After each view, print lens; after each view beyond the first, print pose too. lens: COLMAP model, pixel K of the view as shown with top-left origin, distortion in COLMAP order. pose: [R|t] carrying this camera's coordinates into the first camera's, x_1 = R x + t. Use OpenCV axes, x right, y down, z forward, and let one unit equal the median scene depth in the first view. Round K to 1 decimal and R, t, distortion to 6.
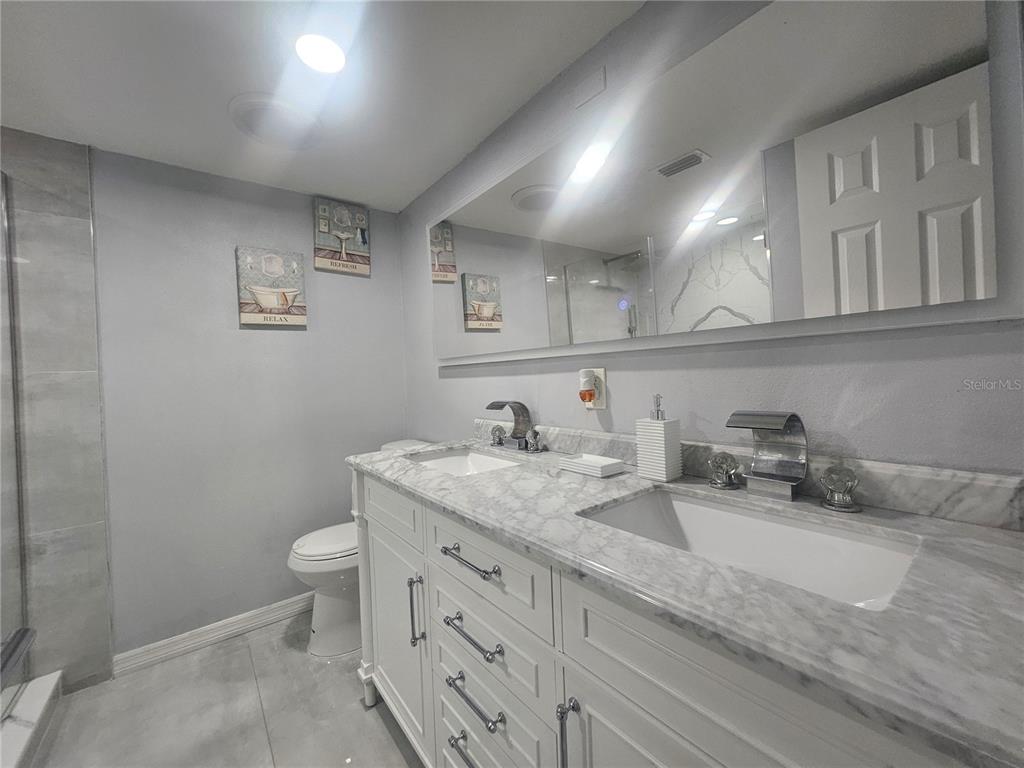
lens RADIAL K [[397.9, 0, 499.0], [0, 397.9, 380.4], [0, 0, 1]] dist [-0.000114, 0.000141]
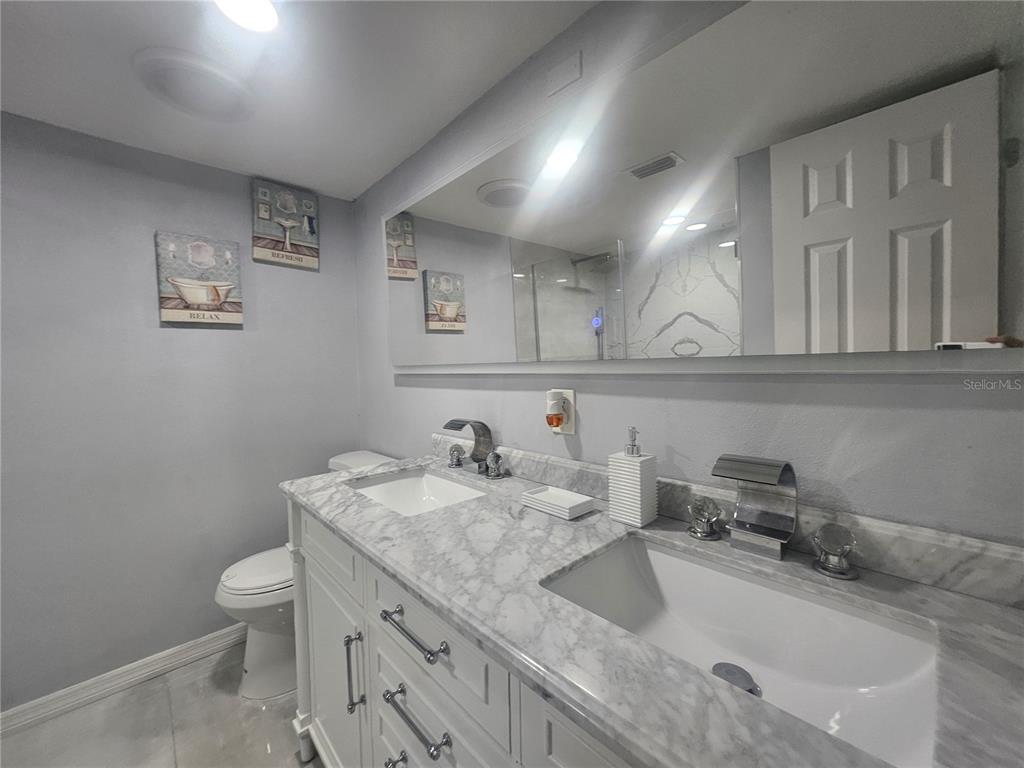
lens RADIAL K [[397.9, 0, 499.0], [0, 397.9, 380.4], [0, 0, 1]] dist [-0.000114, 0.000141]
pose [[0.996276, 0.016050, 0.084719, 0.015603], [-0.017651, 0.999679, 0.018188, -0.055477], [-0.084400, -0.019616, 0.996239, 0.096530]]
